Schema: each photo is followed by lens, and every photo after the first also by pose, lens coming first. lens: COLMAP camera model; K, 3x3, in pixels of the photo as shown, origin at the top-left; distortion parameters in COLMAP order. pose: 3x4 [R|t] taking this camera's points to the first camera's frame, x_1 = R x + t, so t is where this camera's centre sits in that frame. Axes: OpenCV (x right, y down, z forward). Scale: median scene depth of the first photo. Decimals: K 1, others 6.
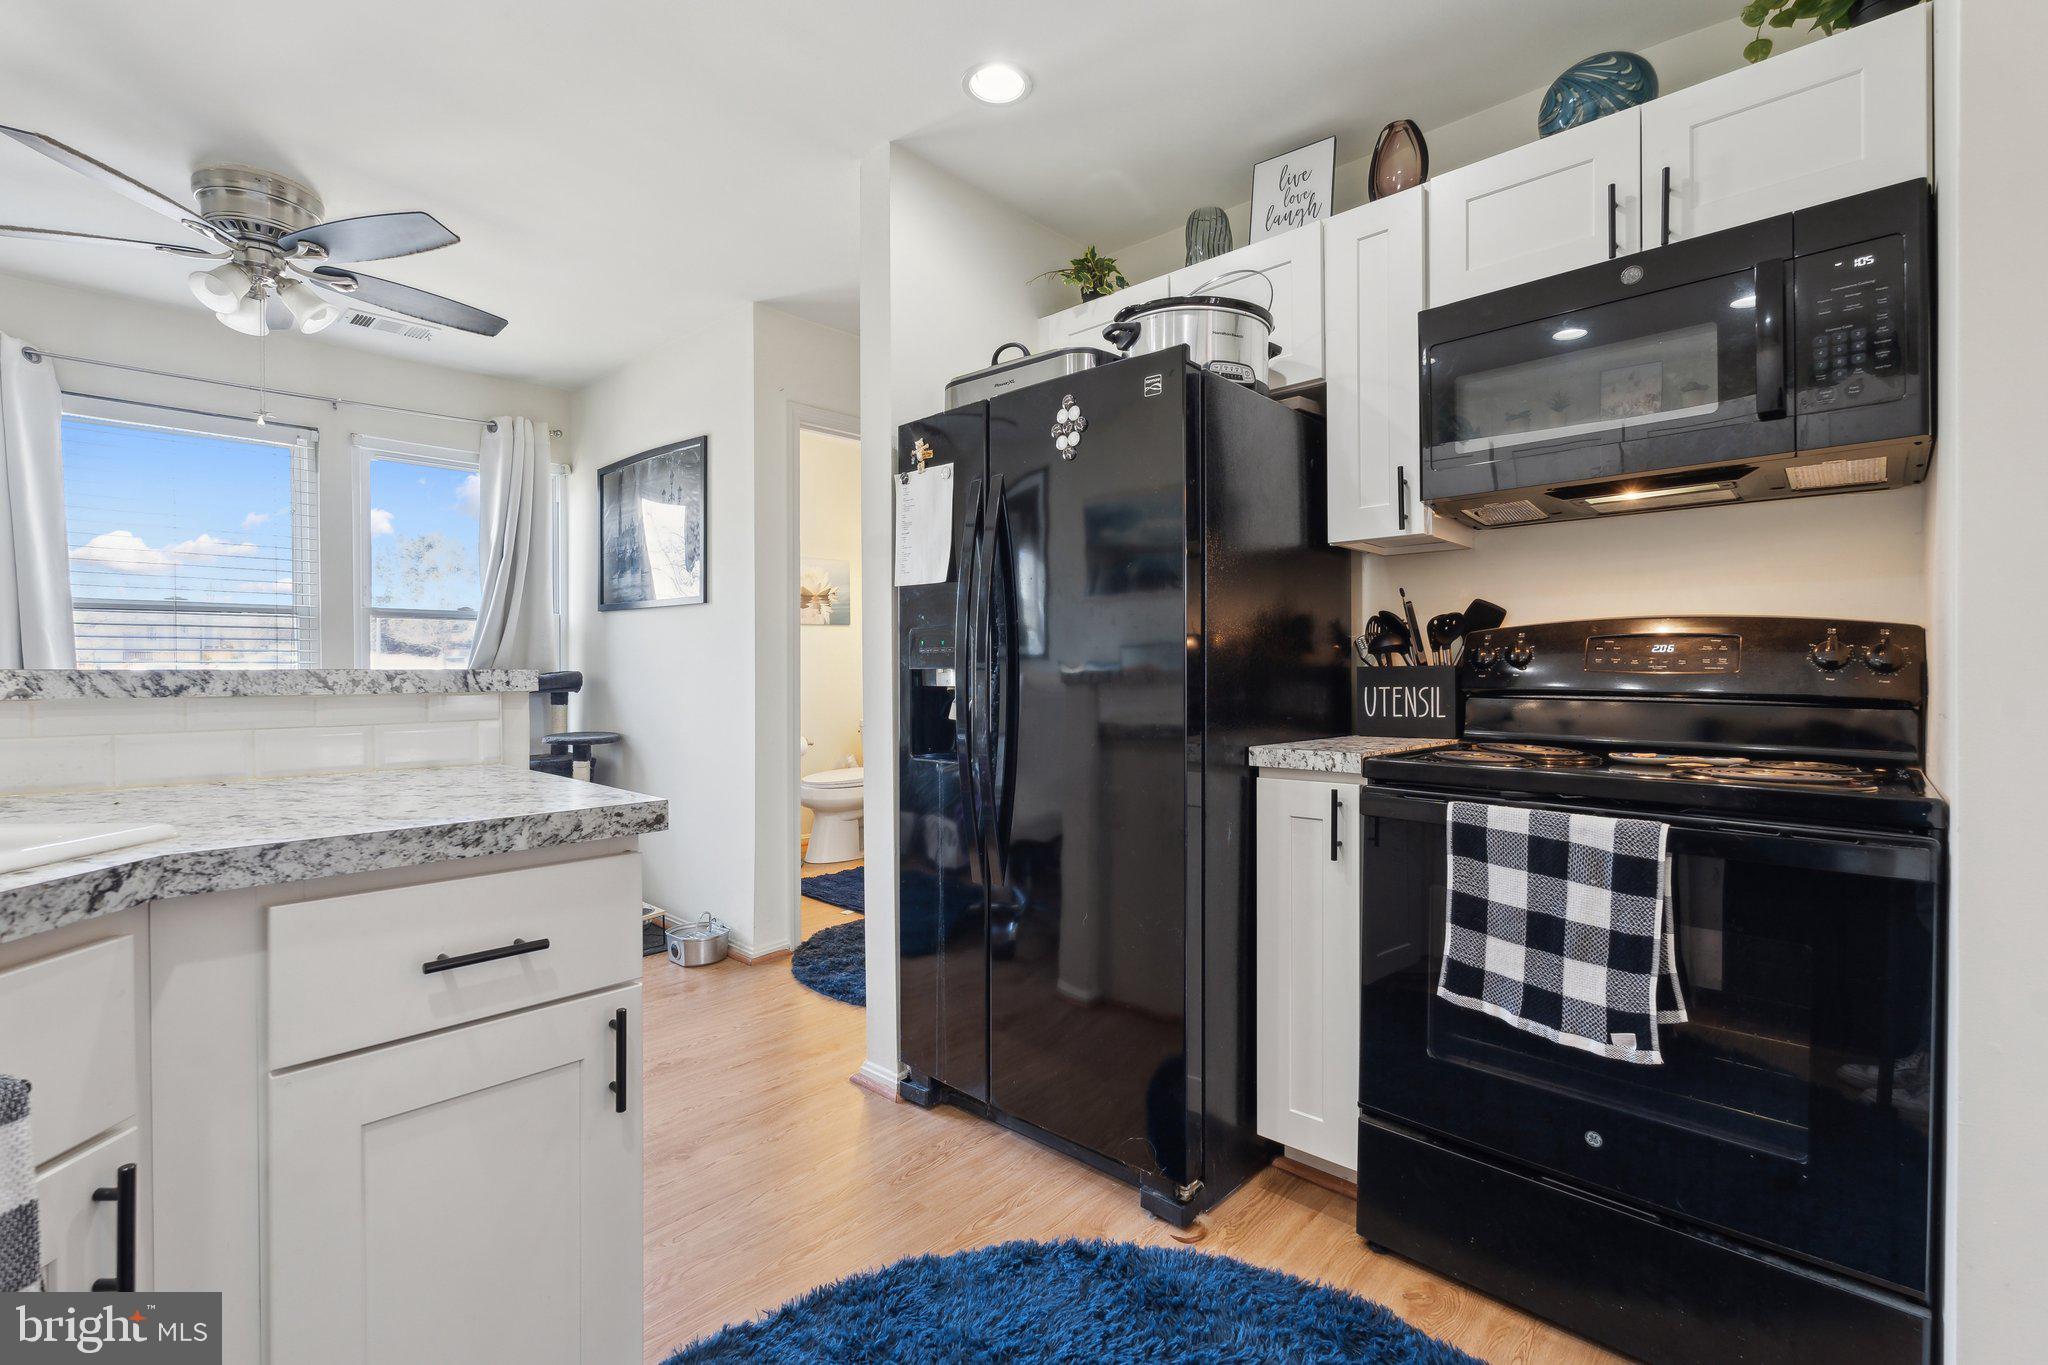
lens RADIAL K [[910.6, 0, 1023.8], [0, 910.6, 671.6], [0, 0, 1]] dist [-0.001235, -0.000074]
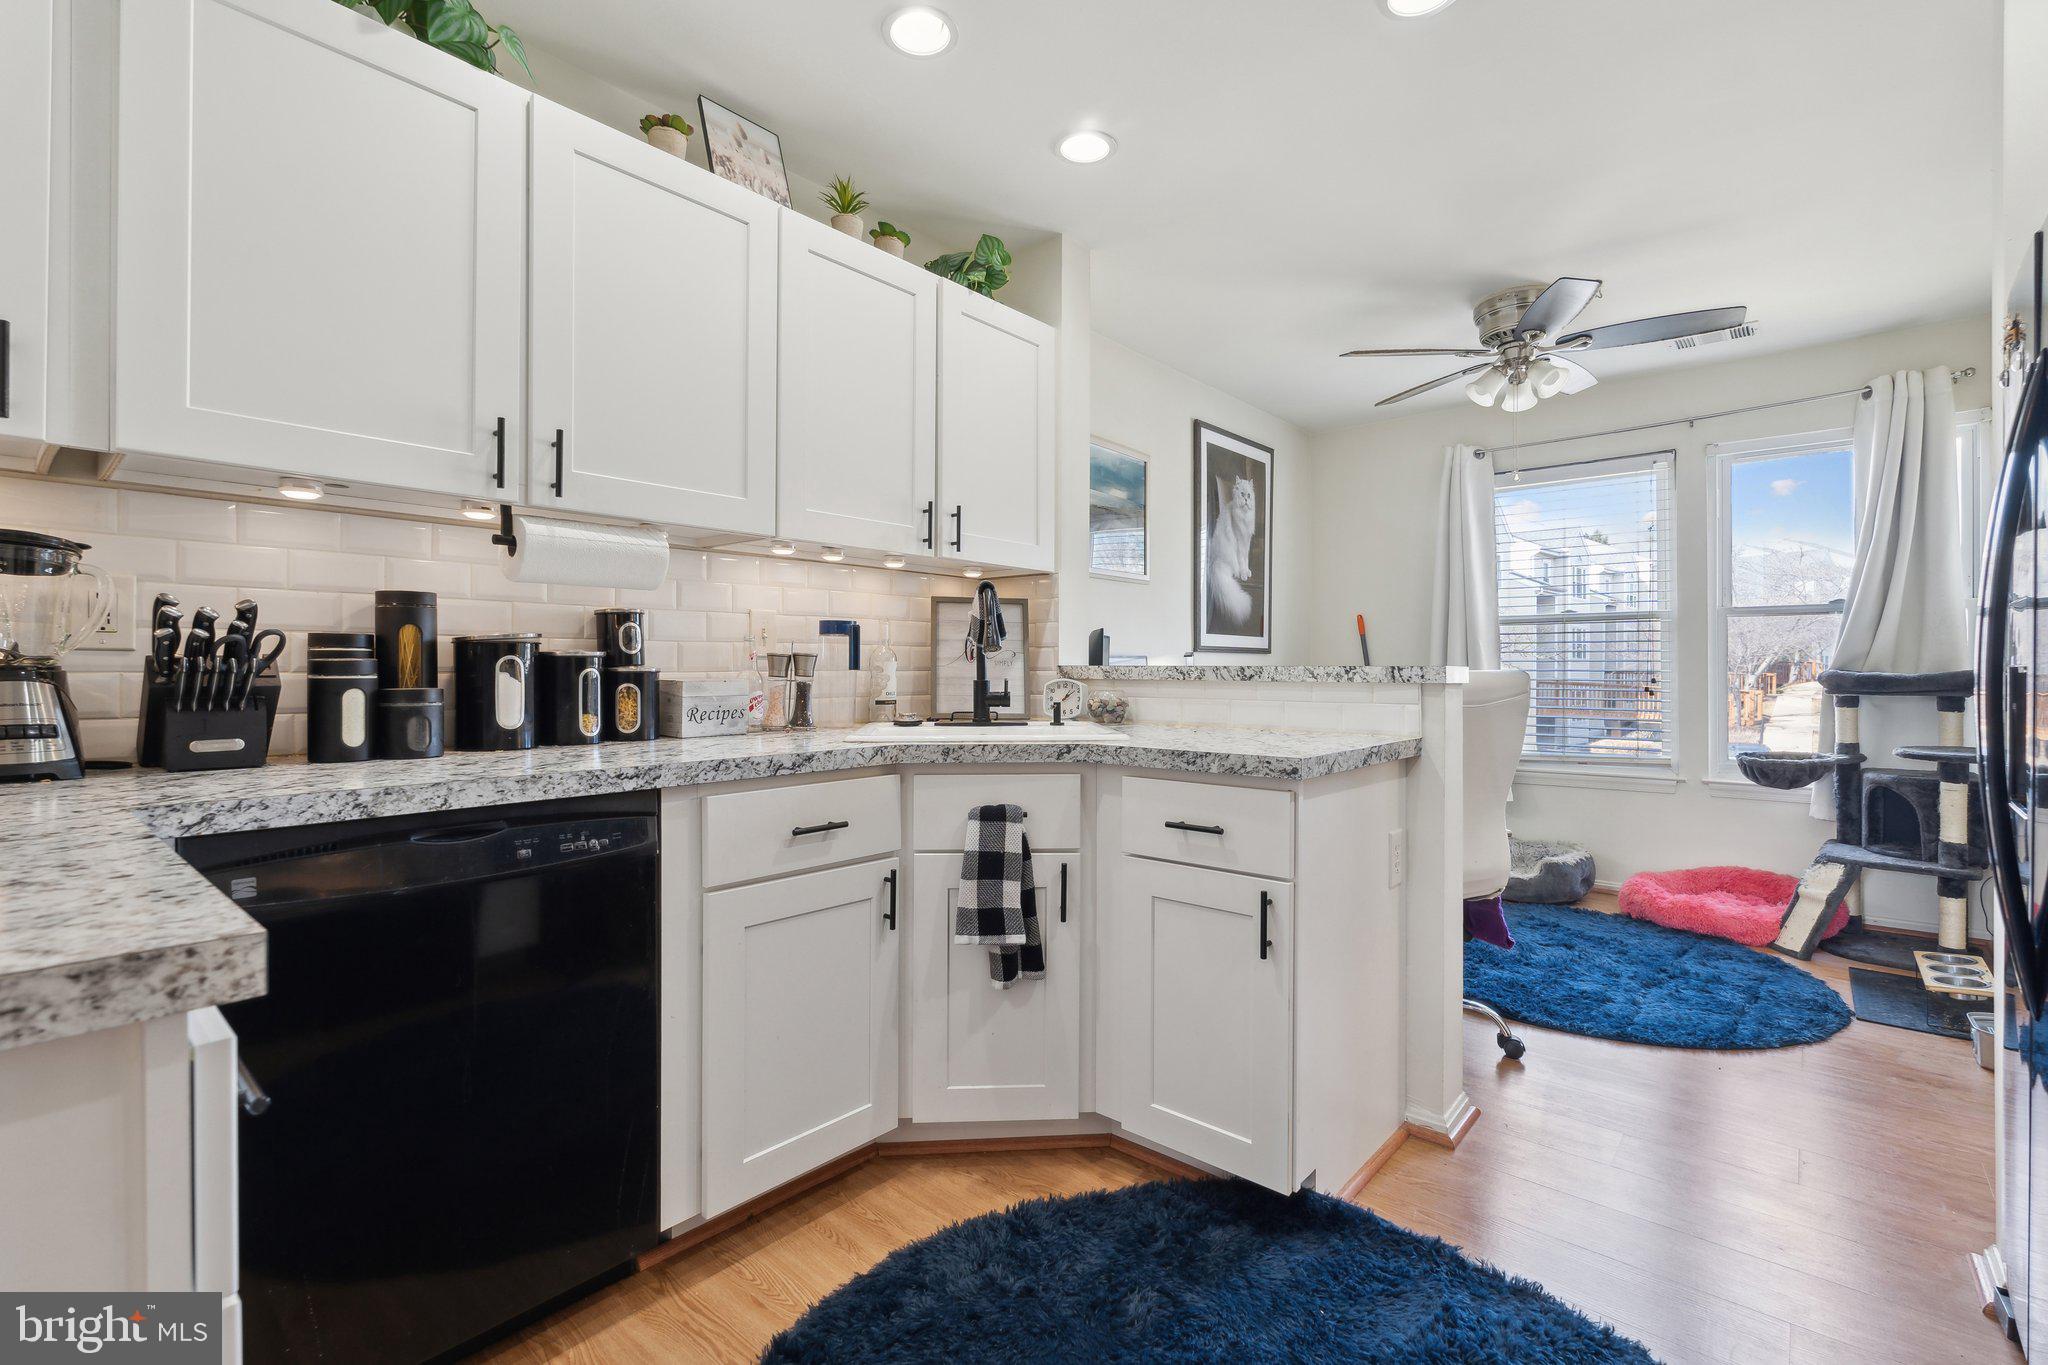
lens RADIAL K [[936.7, 0, 1013.5], [0, 936.7, 657.9], [0, 0, 1]] dist [0.001651, 0.000201]
pose [[0.030079, -0.008064, -0.999515, 0.761525], [-0.005304, 0.999952, -0.008227, -0.000133], [0.999533, 0.005549, 0.030035, 0.373368]]
